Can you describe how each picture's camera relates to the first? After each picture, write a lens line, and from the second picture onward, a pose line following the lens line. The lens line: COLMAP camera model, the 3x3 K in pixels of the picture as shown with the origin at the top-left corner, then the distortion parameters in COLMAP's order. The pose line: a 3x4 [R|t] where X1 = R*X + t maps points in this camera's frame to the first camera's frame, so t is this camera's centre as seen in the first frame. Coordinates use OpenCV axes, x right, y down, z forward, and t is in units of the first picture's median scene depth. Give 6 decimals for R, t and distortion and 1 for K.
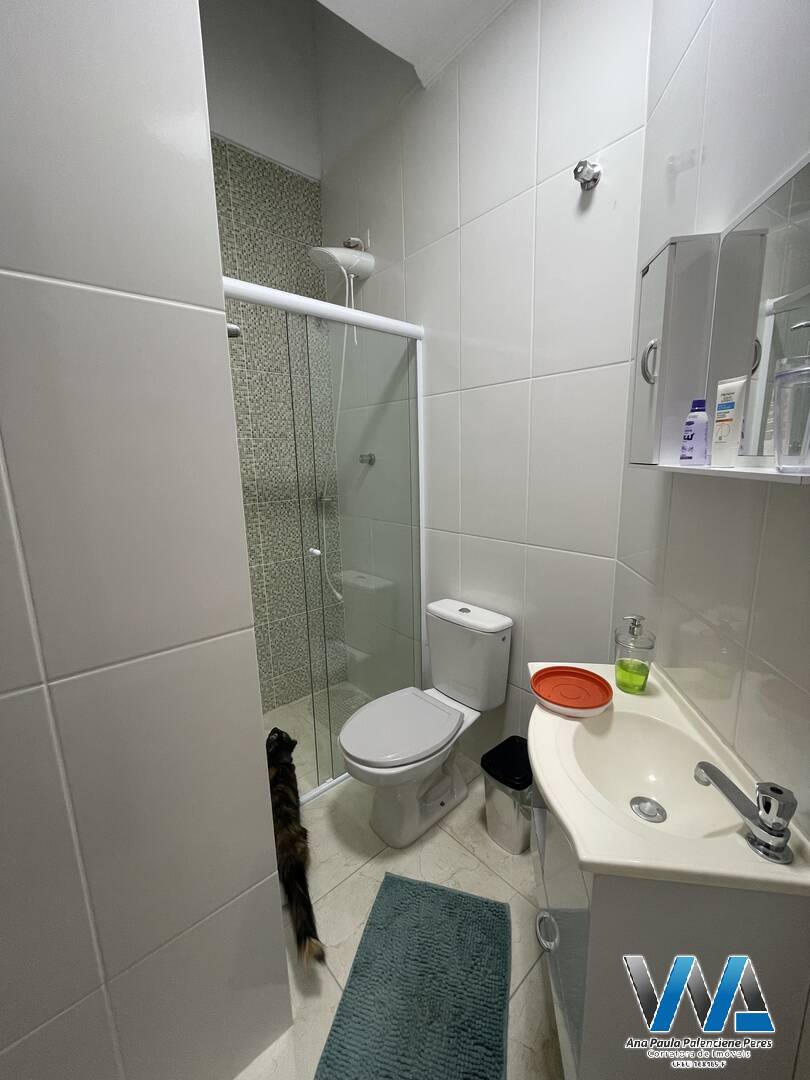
lens RADIAL K [[436.7, 0, 405.0], [0, 436.7, 540.0], [0, 0, 1]] dist [-0.002130, -0.000359]
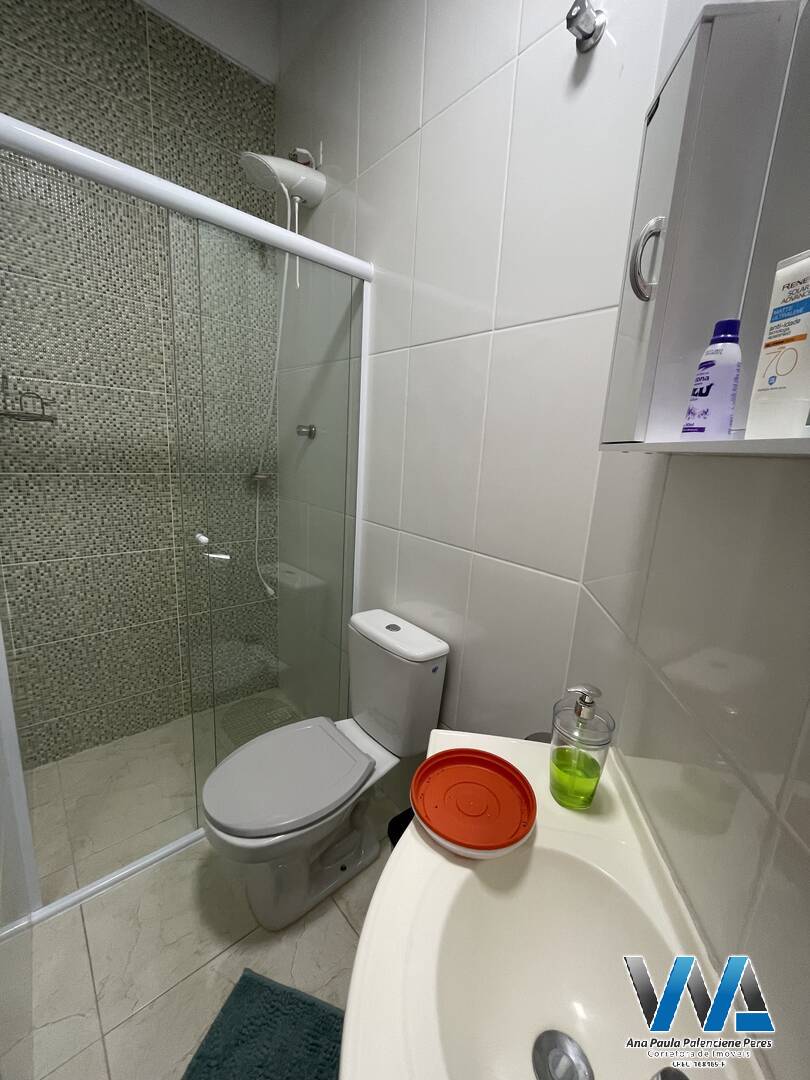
lens RADIAL K [[436.7, 0, 405.0], [0, 436.7, 540.0], [0, 0, 1]] dist [-0.002130, -0.000359]
pose [[0.996609, 0.080754, 0.015781, 0.138543], [-0.081073, 0.996493, 0.020725, -0.015921], [-0.014053, -0.021934, 0.999661, 0.220352]]
